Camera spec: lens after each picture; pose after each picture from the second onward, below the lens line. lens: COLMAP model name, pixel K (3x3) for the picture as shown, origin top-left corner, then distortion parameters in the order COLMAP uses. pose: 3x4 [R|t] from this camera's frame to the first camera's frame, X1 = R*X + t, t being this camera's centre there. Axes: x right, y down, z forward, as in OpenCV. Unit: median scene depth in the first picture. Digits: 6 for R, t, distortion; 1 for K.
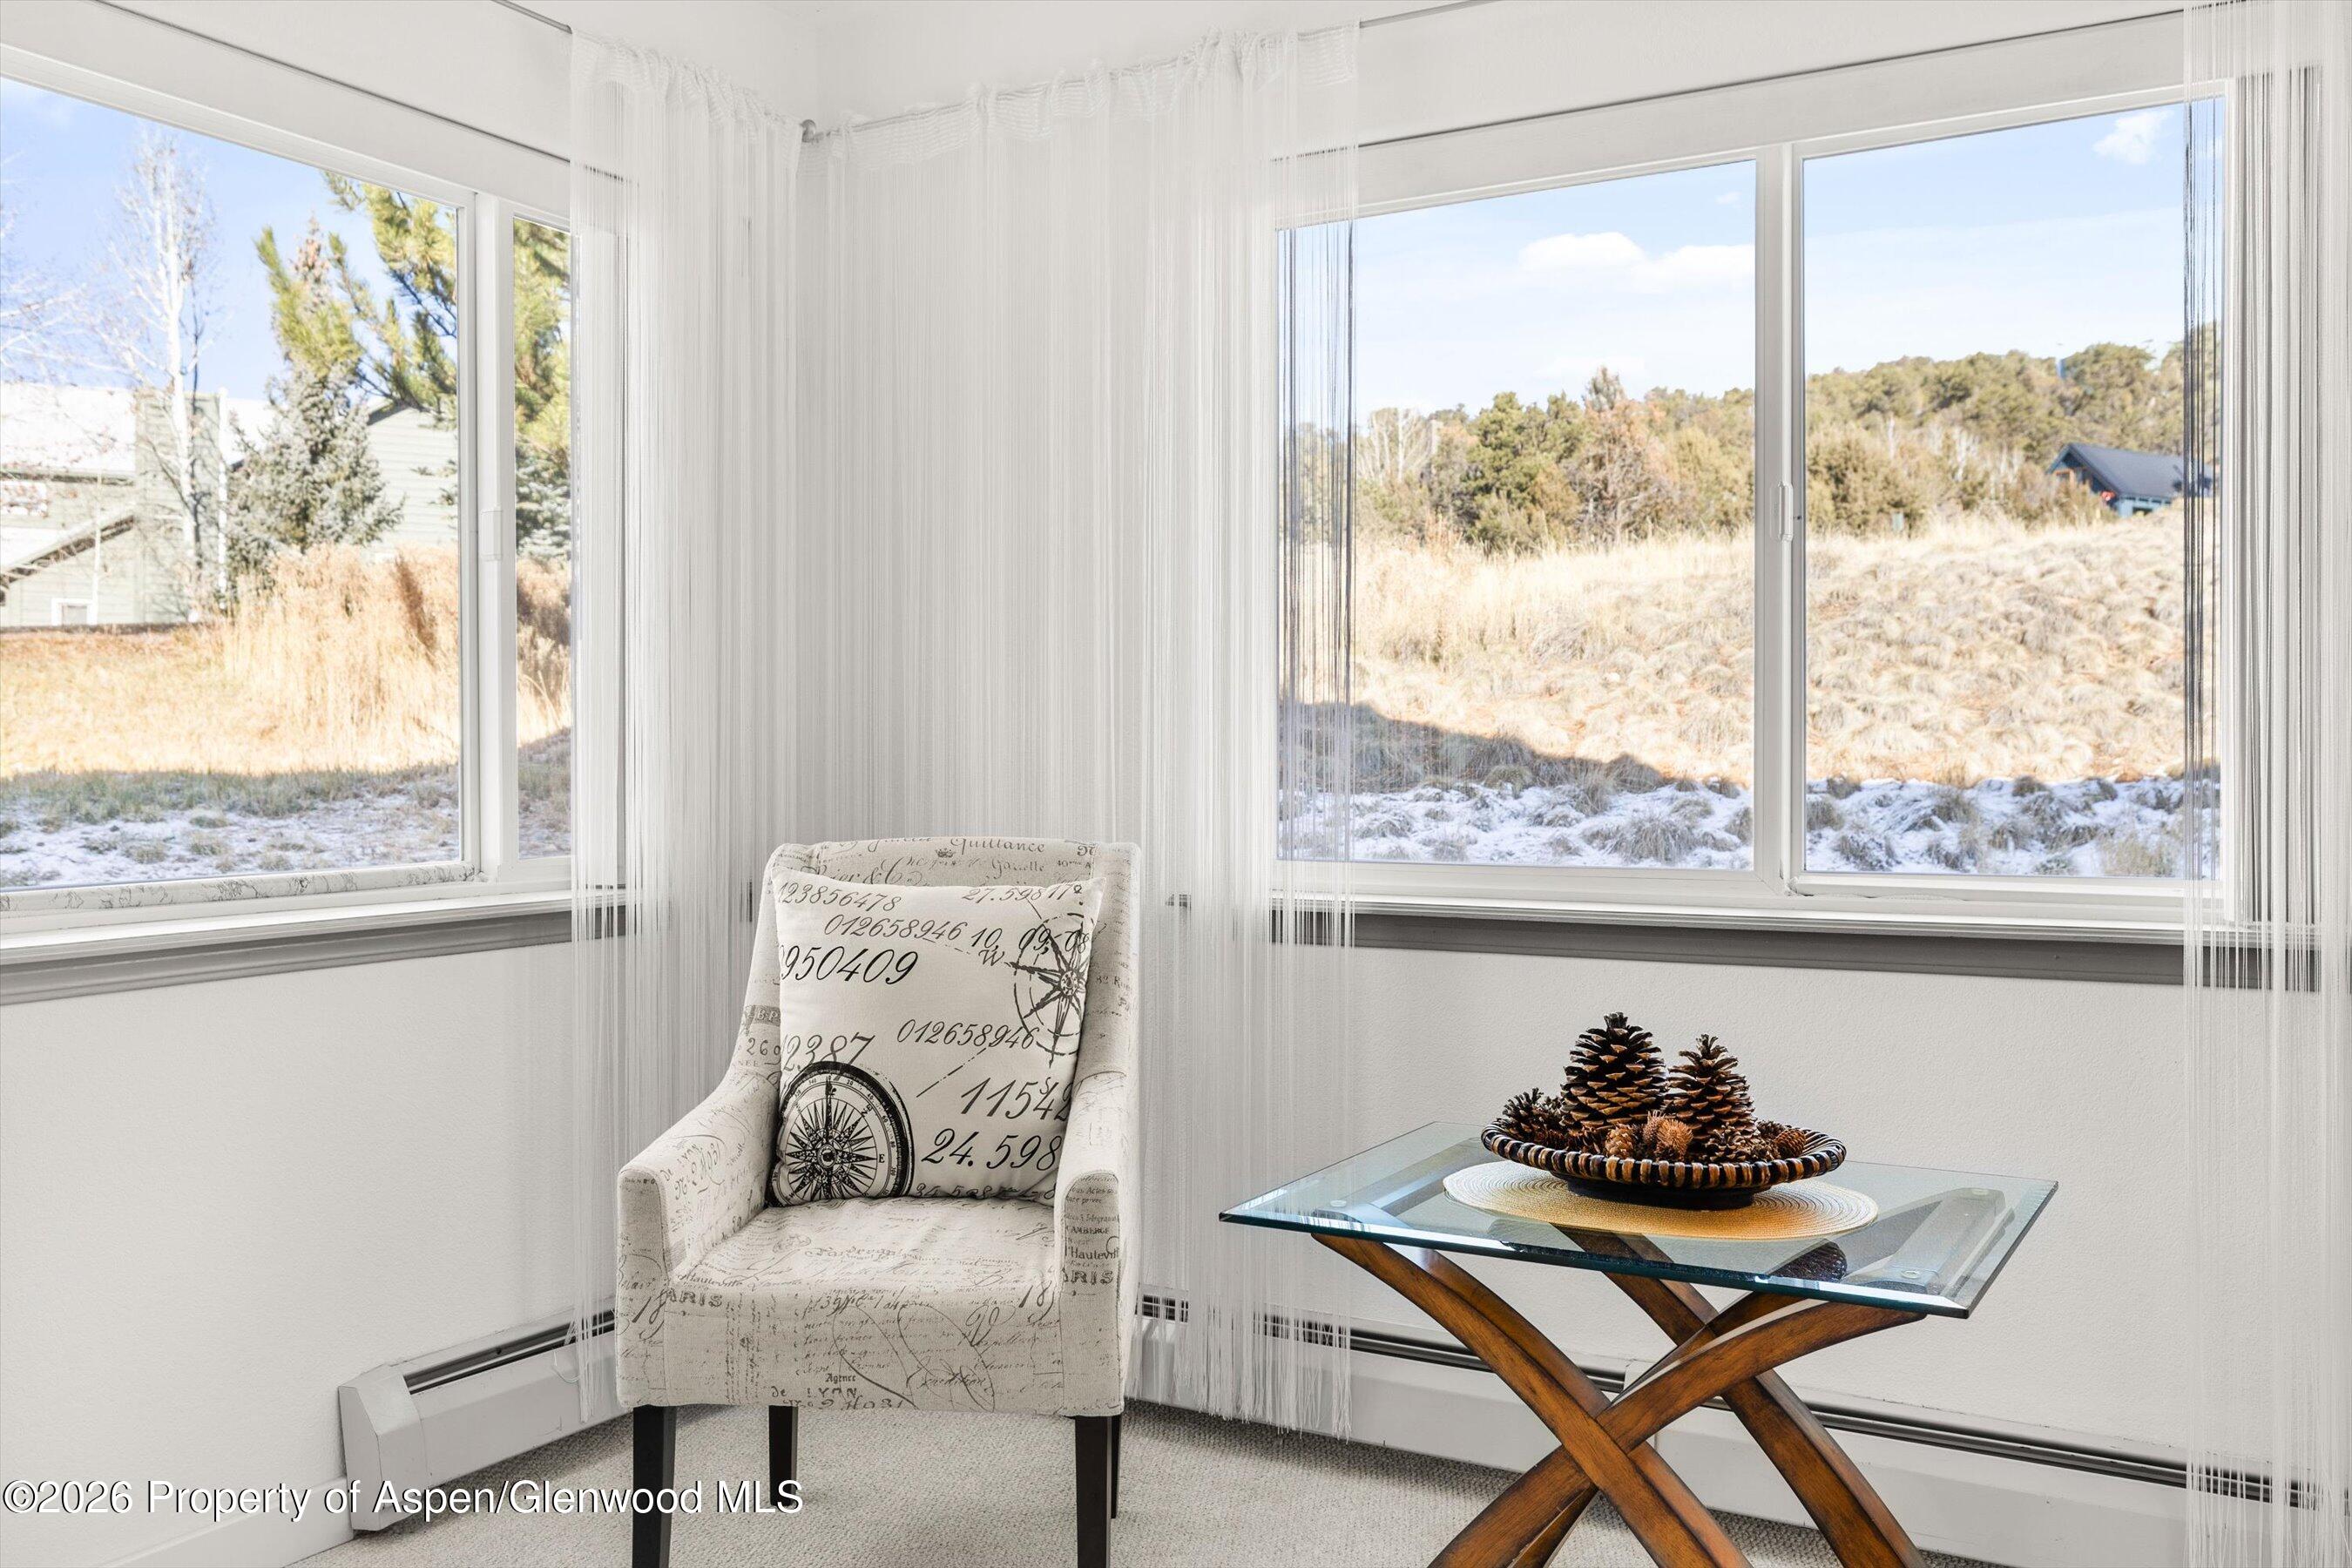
lens RADIAL K [[1979.4, 0, 1173.7], [0, 1979.4, 768.5], [0, 0, 1]] dist [0.006356, 0.022818]
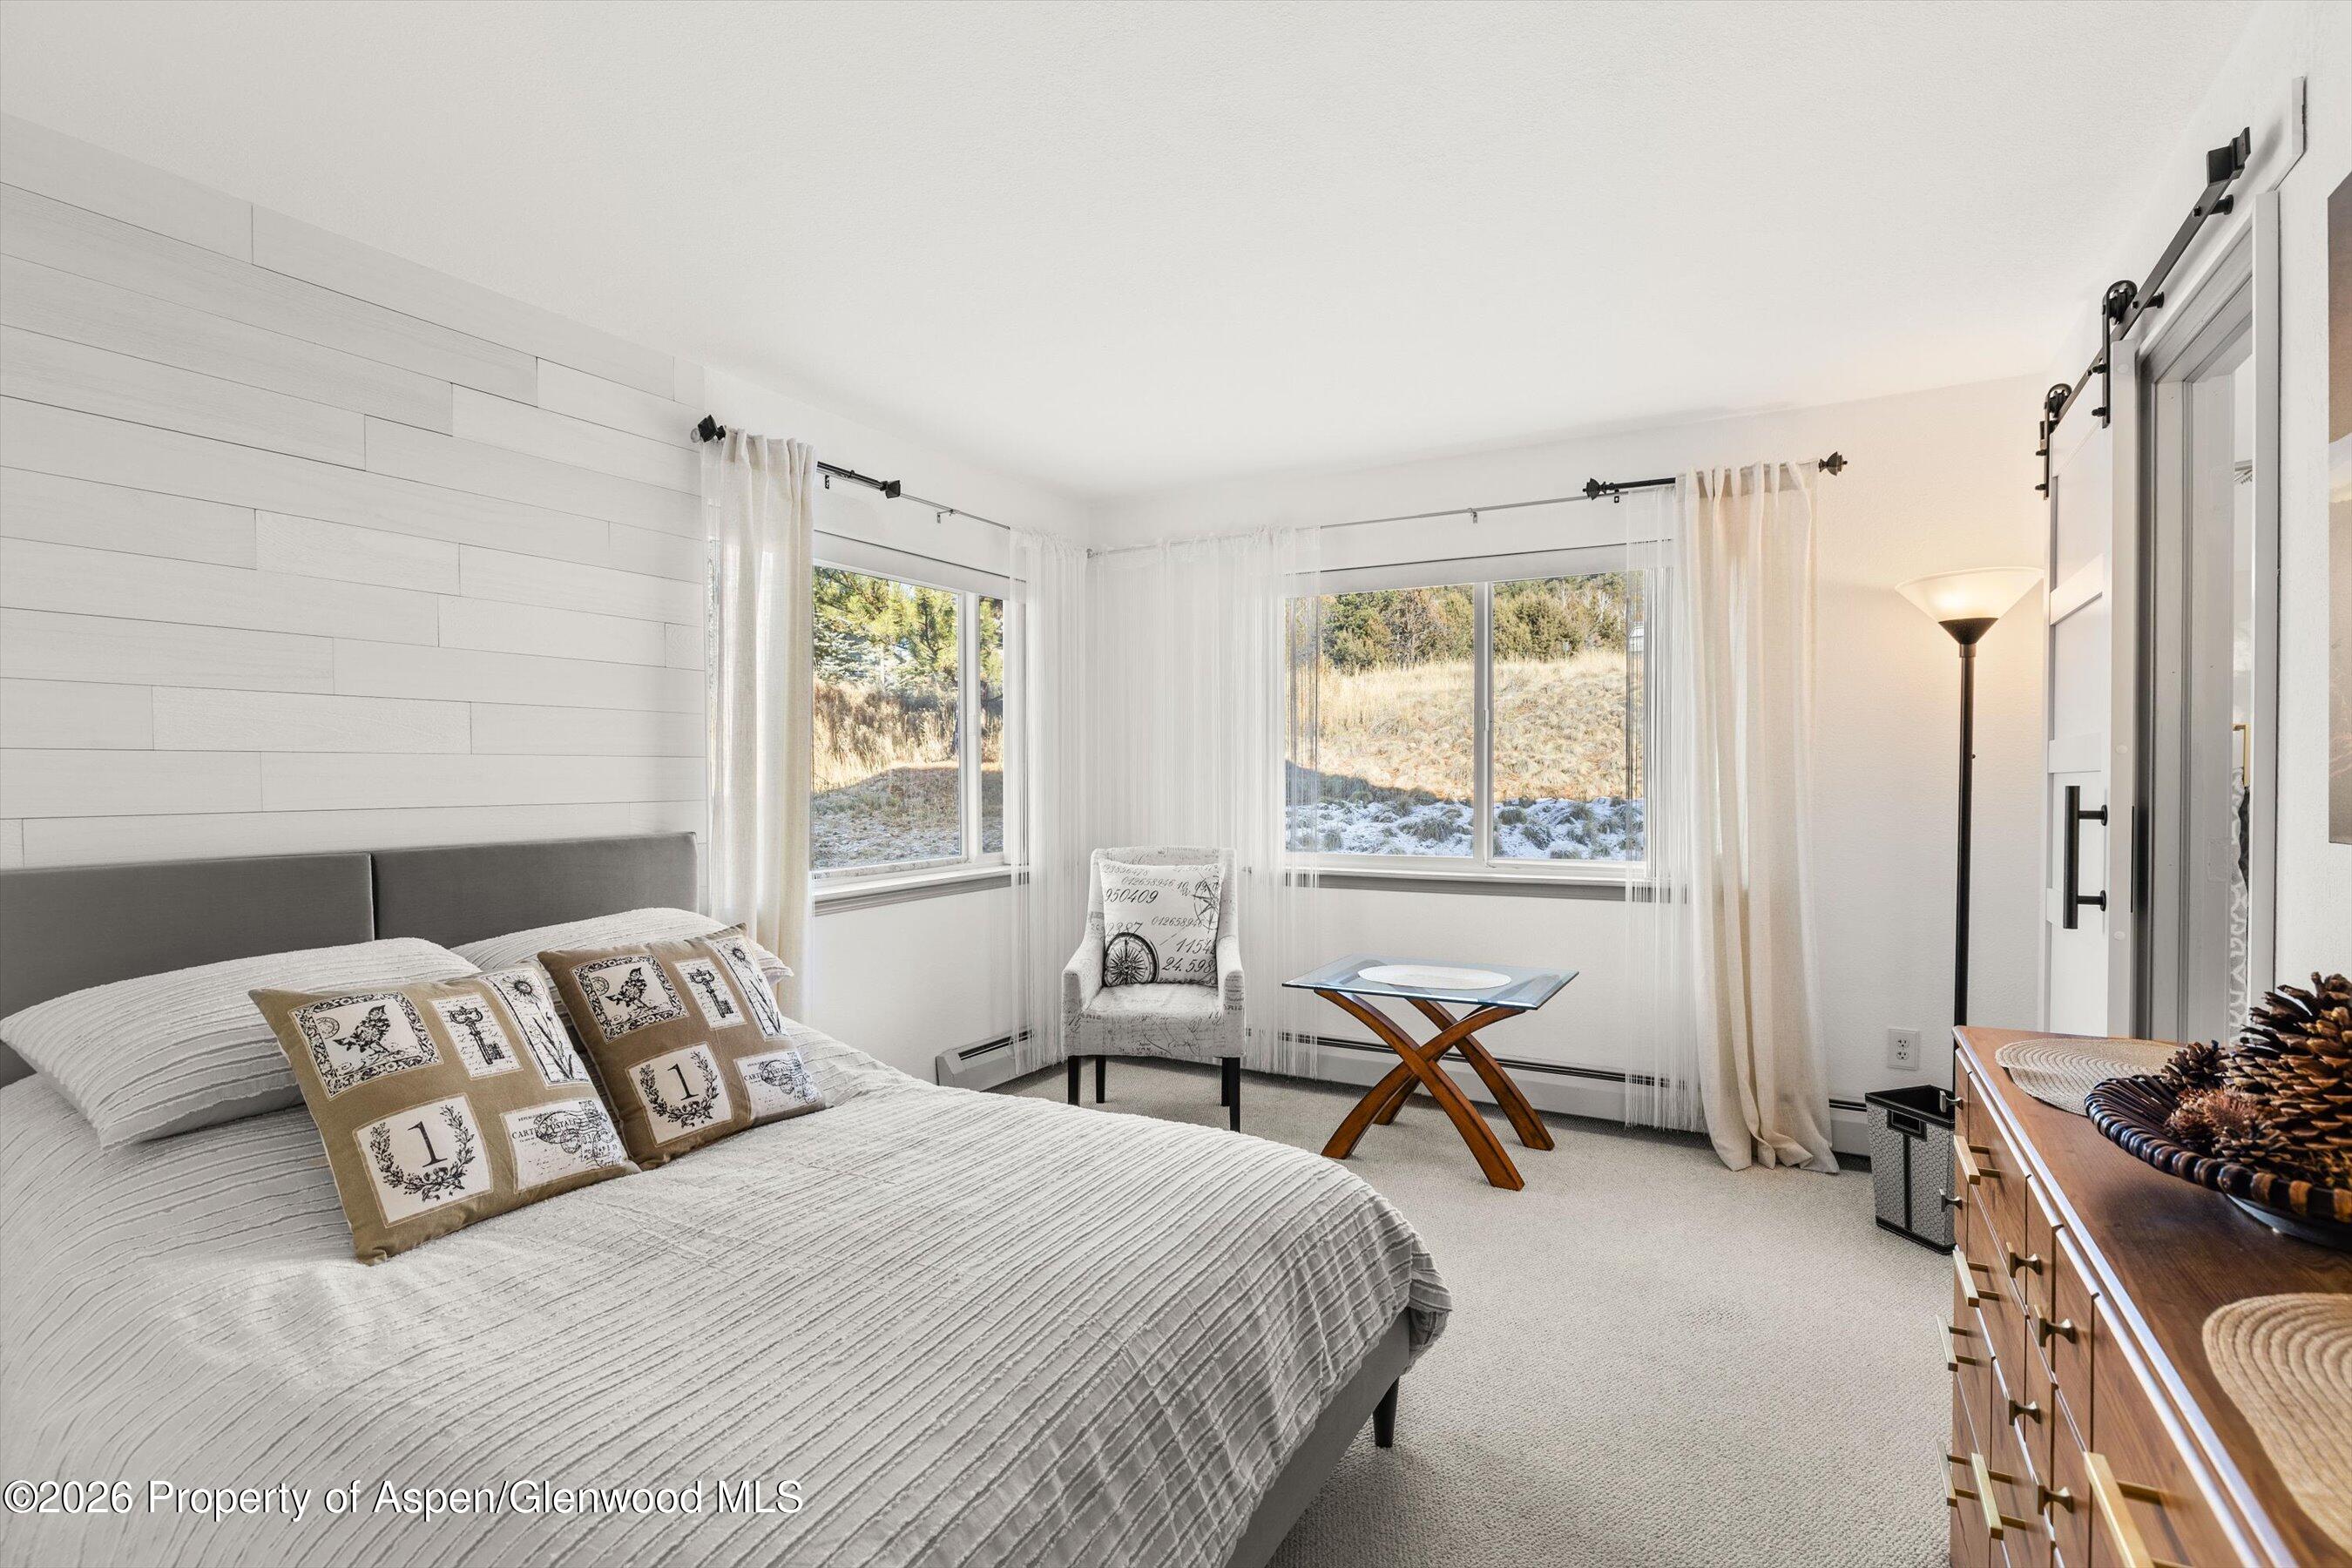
lens RADIAL K [[1156.5, 0, 1174.7], [0, 1156.5, 796.6], [0, 0, 1]] dist [0.000719, -0.000033]
pose [[0.999816, -0.002993, 0.018963, -0.118869], [0.002641, 0.999824, 0.018551, -0.054128], [-0.019015, -0.018498, 0.999648, -0.474350]]
